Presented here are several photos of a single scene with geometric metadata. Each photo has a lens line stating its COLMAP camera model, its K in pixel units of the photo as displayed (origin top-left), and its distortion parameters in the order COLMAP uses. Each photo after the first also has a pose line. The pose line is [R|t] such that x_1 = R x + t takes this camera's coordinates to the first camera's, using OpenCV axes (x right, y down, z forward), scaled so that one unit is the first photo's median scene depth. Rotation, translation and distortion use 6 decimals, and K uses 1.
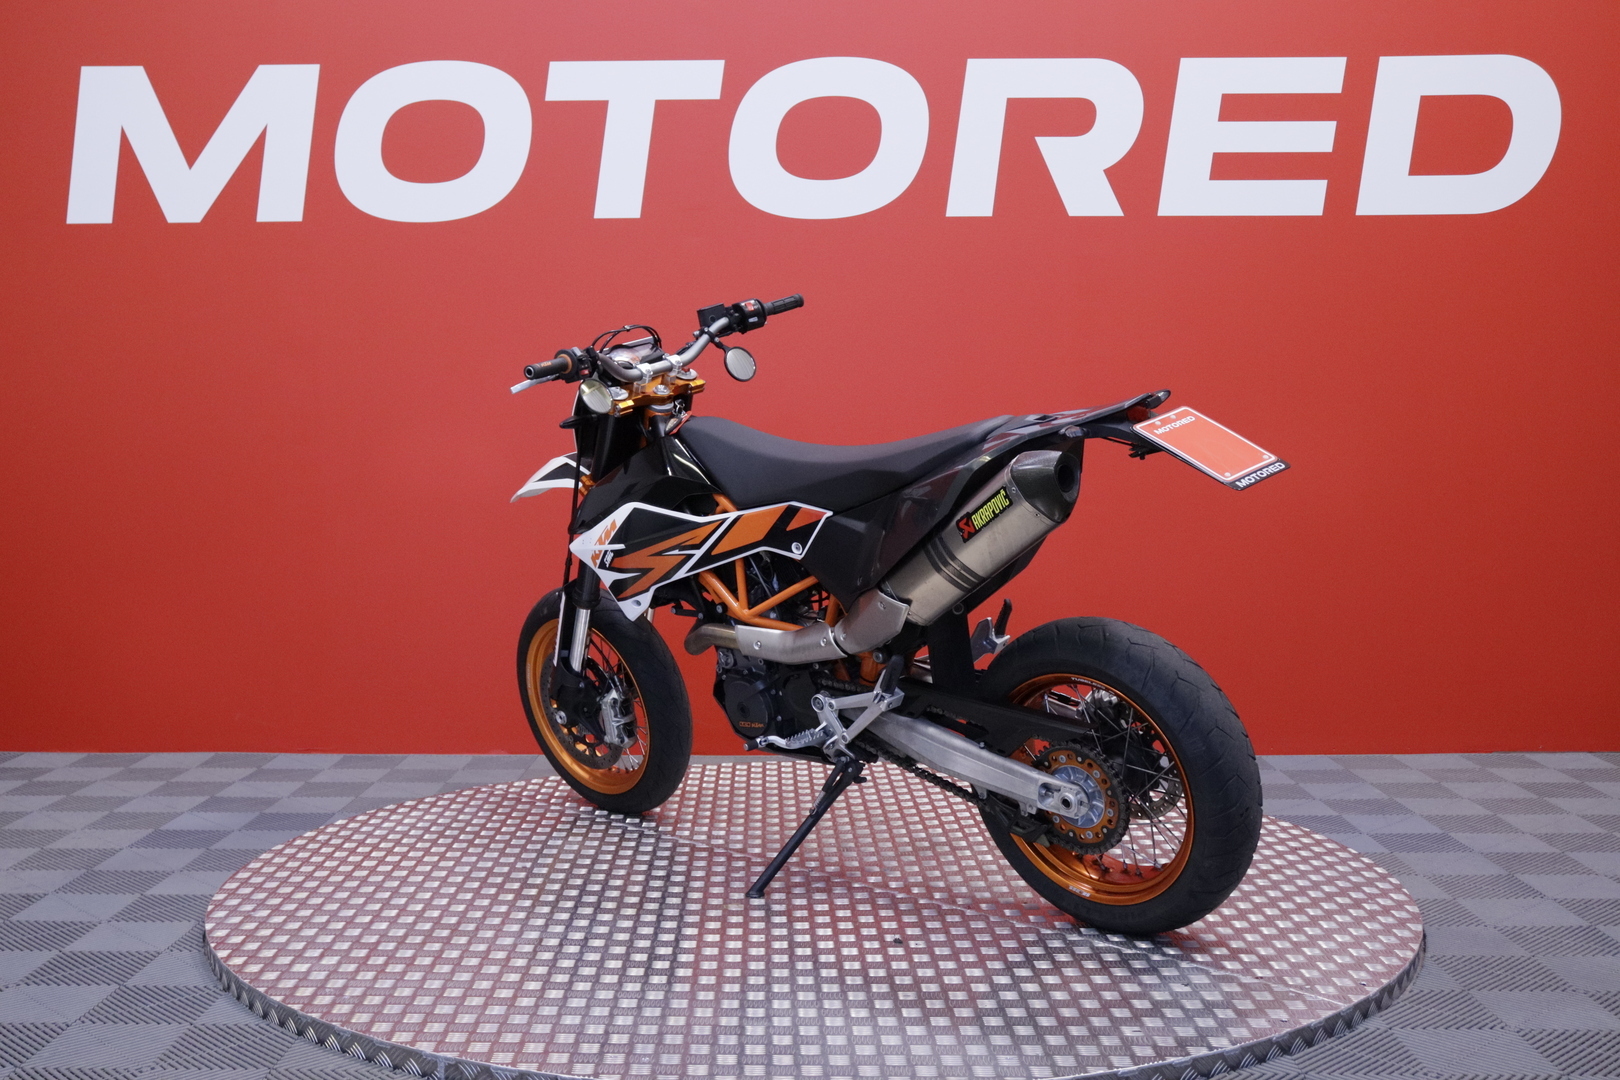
lens RADIAL K [[1715.0, 0, 810.0], [0, 1715.0, 540.0], [0, 0, 1]] dist [-0.100963, 0.231104]
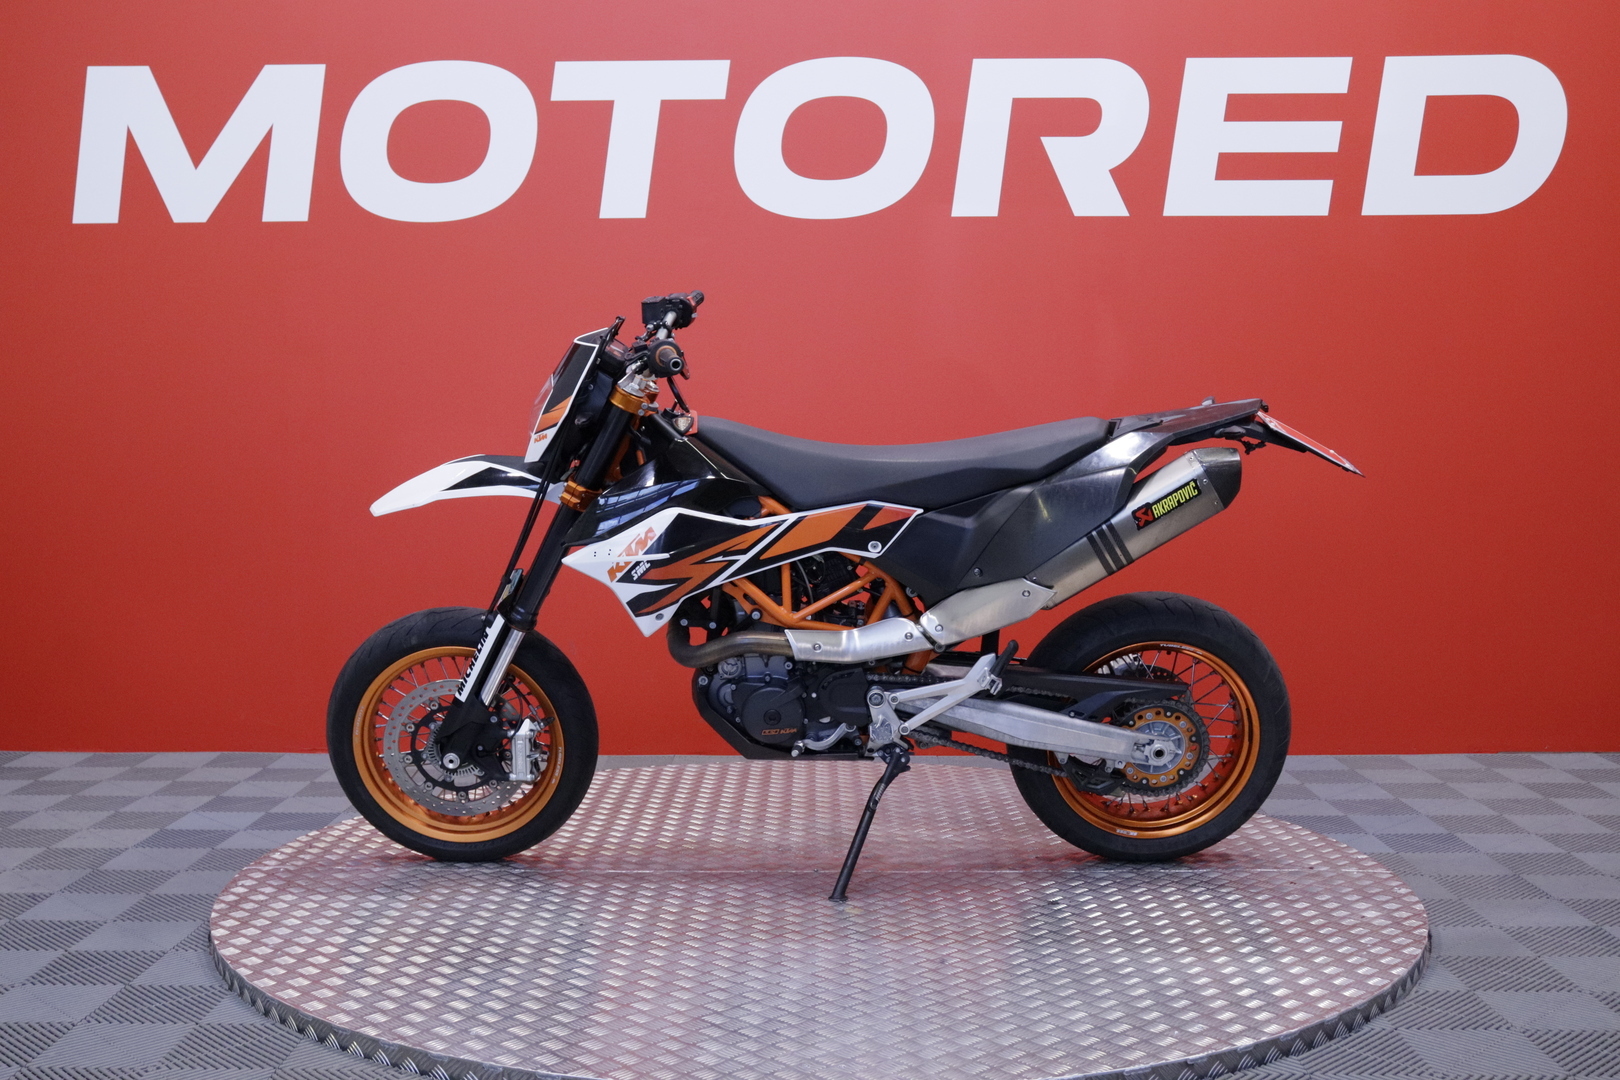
lens RADIAL K [[1715.0, 0, 810.0], [0, 1715.0, 540.0], [0, 0, 1]] dist [-0.100963, 0.231104]
pose [[0.716771, -0.039440, 0.696192, -0.724580], [0.044473, 0.998952, 0.010803, -0.011723], [-0.695889, 0.023219, 0.717774, 0.293710]]
